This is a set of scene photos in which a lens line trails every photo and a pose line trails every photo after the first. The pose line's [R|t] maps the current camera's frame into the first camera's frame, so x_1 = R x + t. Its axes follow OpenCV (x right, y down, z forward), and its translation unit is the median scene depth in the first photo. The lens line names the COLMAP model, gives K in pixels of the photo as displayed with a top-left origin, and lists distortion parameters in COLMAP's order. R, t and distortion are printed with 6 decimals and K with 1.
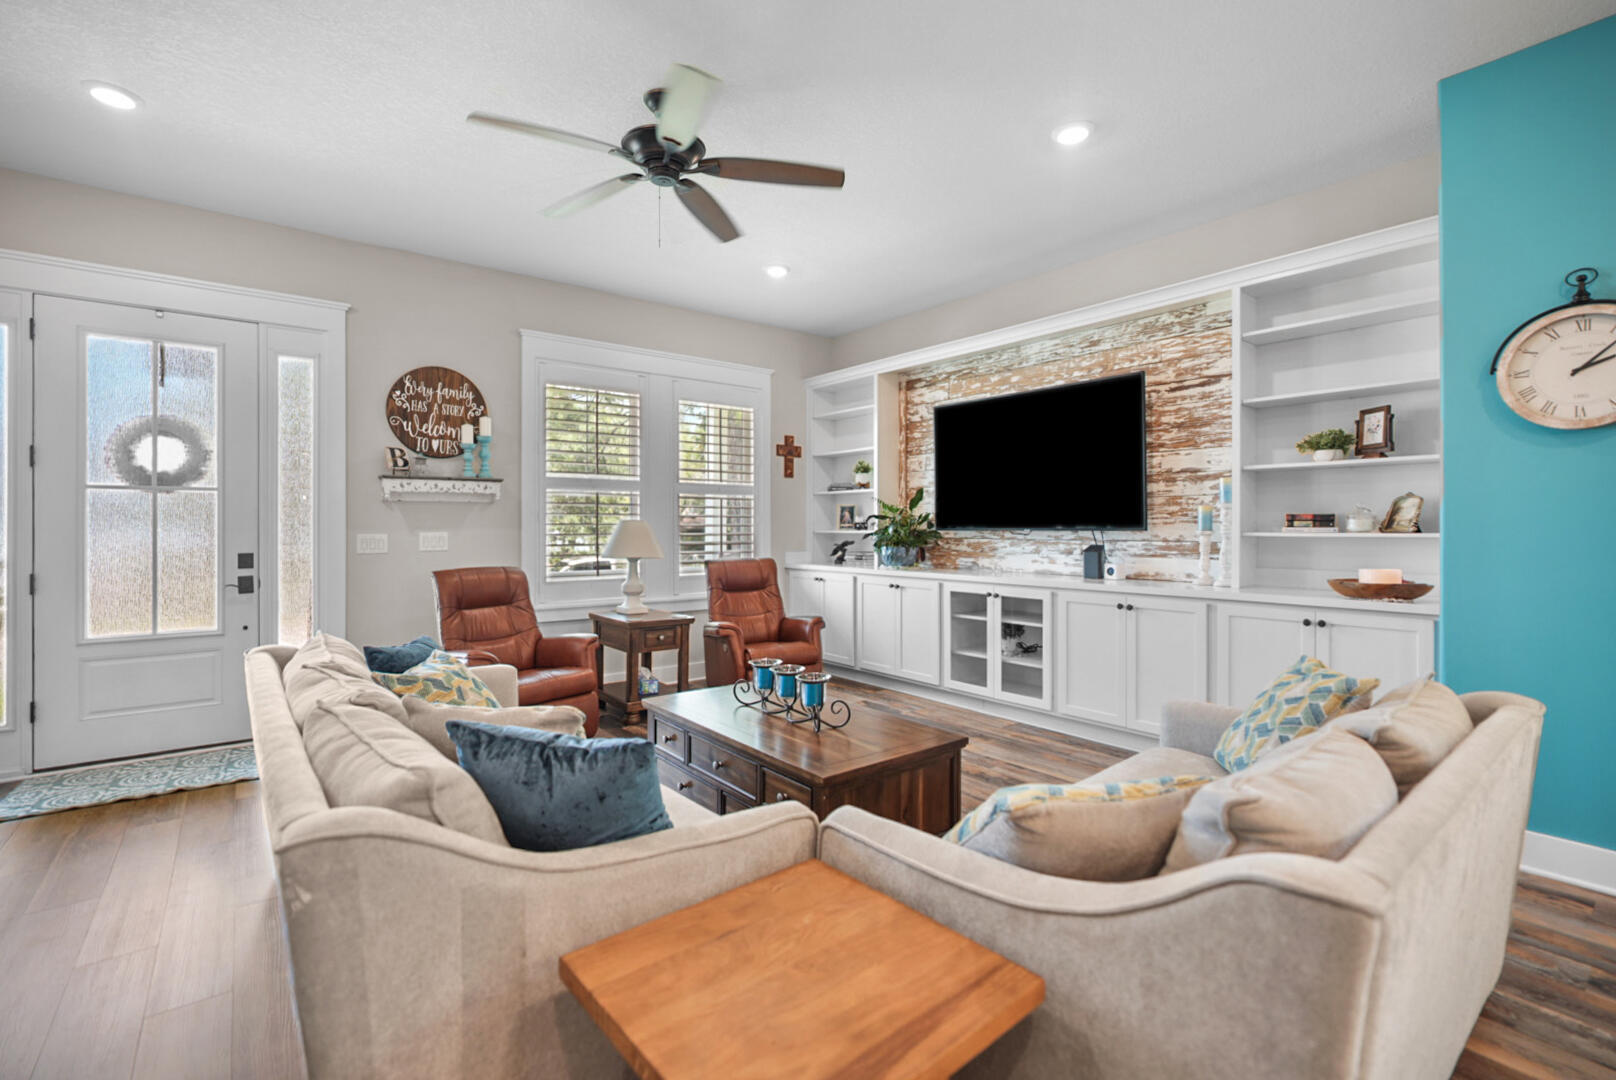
lens RADIAL K [[720.7, 0, 803.9], [0, 720.7, 536.7], [0, 0, 1]] dist [0.005051, -0.000382]
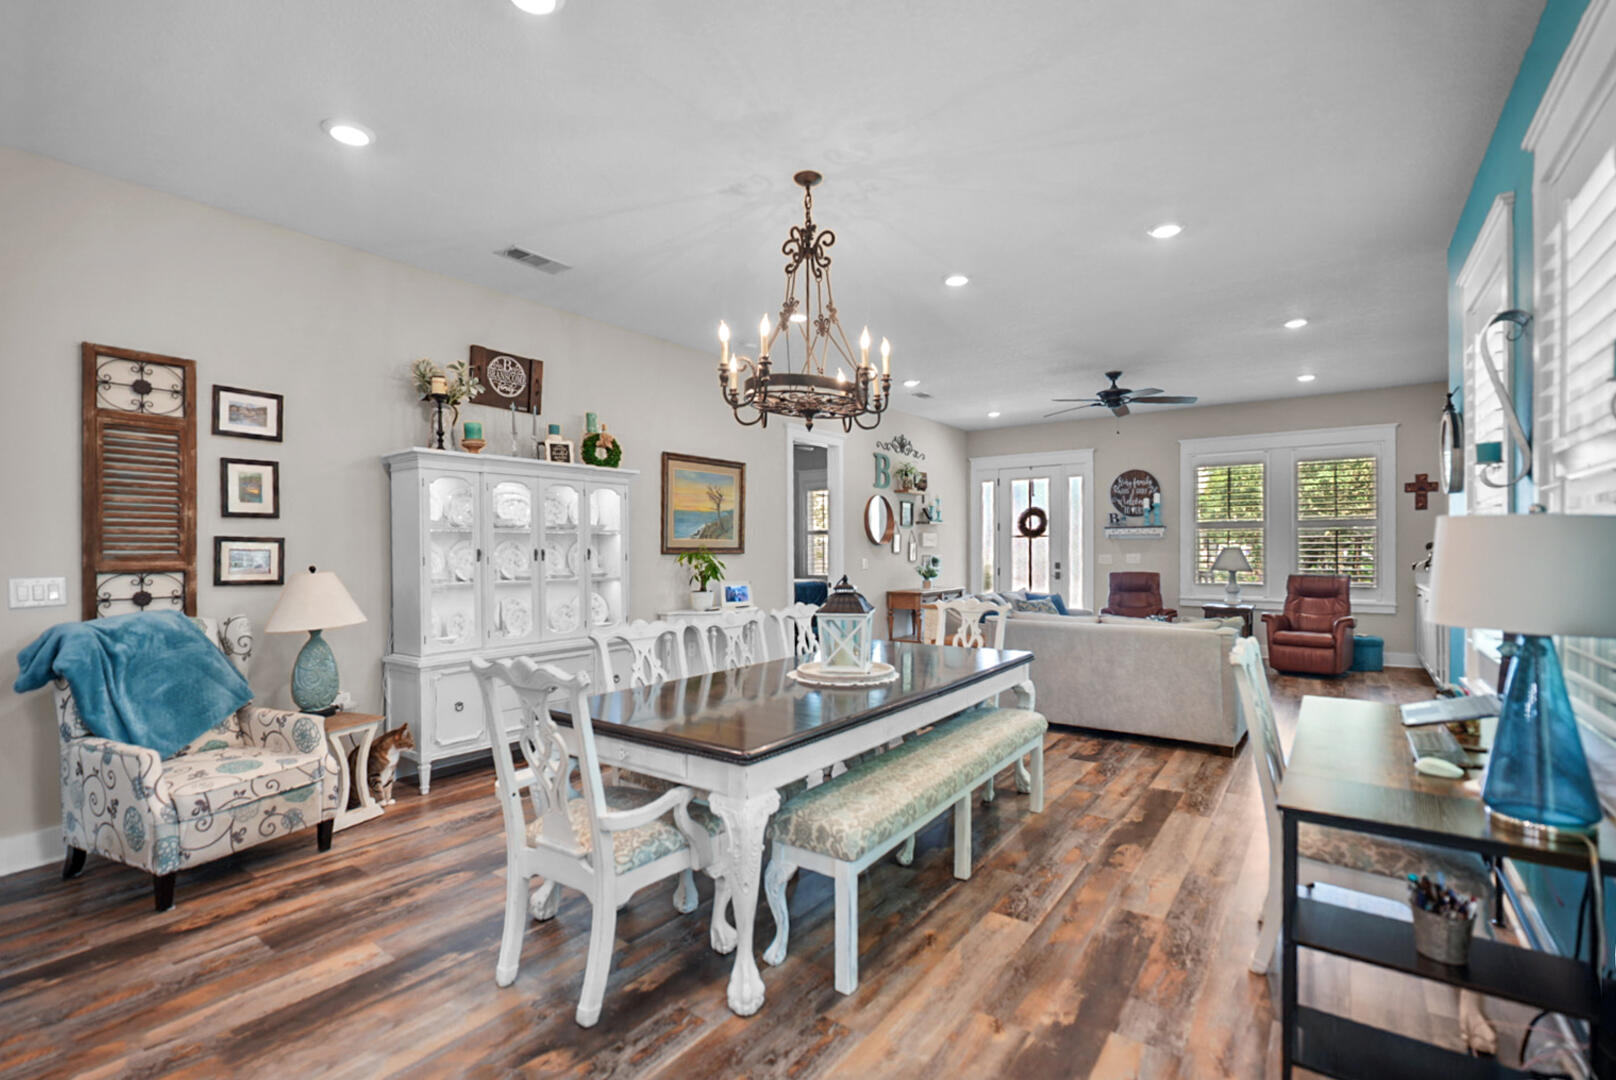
lens RADIAL K [[720.7, 0, 796.9], [0, 720.7, 541.7], [0, 0, 1]] dist [0.005051, -0.000382]
pose [[0.257872, -0.004910, -0.966167, 1.150359], [-0.004166, 0.999972, -0.006194, -0.023993], [0.966170, 0.005622, 0.257844, -0.391542]]
